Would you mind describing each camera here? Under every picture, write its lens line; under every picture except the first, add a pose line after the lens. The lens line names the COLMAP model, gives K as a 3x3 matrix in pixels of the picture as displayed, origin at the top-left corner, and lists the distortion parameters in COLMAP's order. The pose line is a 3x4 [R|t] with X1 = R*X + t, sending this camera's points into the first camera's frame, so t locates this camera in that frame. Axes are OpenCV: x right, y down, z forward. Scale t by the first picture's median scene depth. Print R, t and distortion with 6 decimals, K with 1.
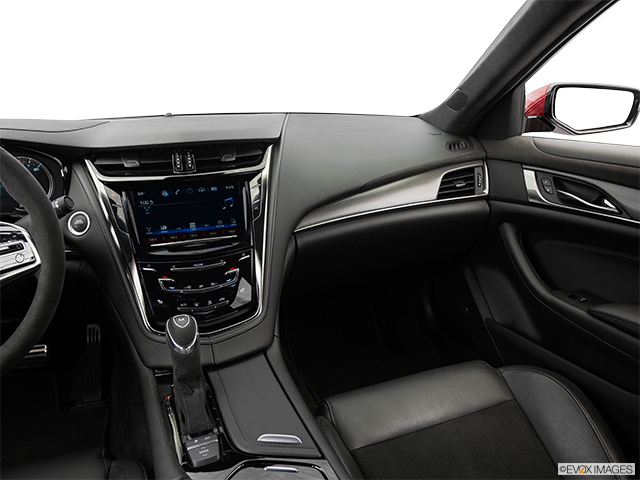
lens RADIAL K [[482.5, 0, 320.0], [0, 482.5, 240.0], [0, 0, 1]] dist [-0.133996, 0.074516]
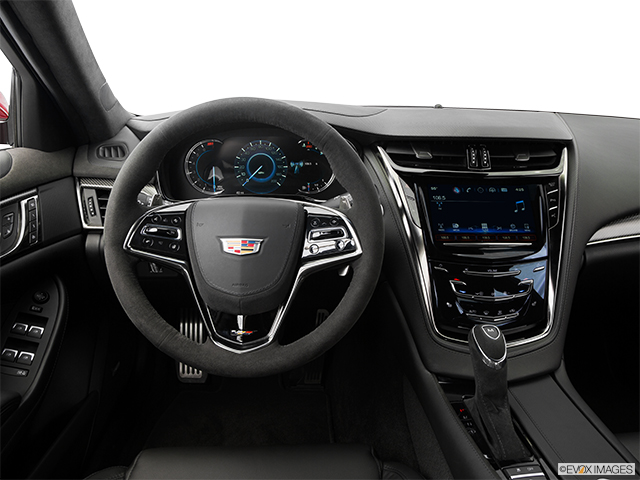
lens RADIAL K [[482.5, 0, 320.0], [0, 482.5, 240.0], [0, 0, 1]] dist [-0.133996, 0.074516]
pose [[0.947830, 0.116585, -0.296692, -0.292435], [-0.112148, 0.993176, 0.031992, 0.000640], [0.298397, 0.002951, 0.954437, 0.020435]]
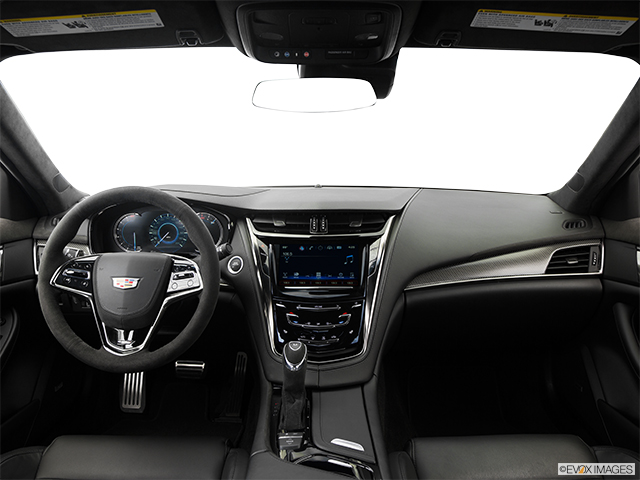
lens RADIAL K [[500.9, 0, 320.0], [0, 500.9, 240.0], [0, 0, 1]] dist [-0.096708, 0.009990]
pose [[0.933442, 0.067513, -0.352319, 0.191195], [-0.114786, 0.986707, -0.115039, 0.028654], [0.339868, 0.147823, 0.928783, -0.232229]]
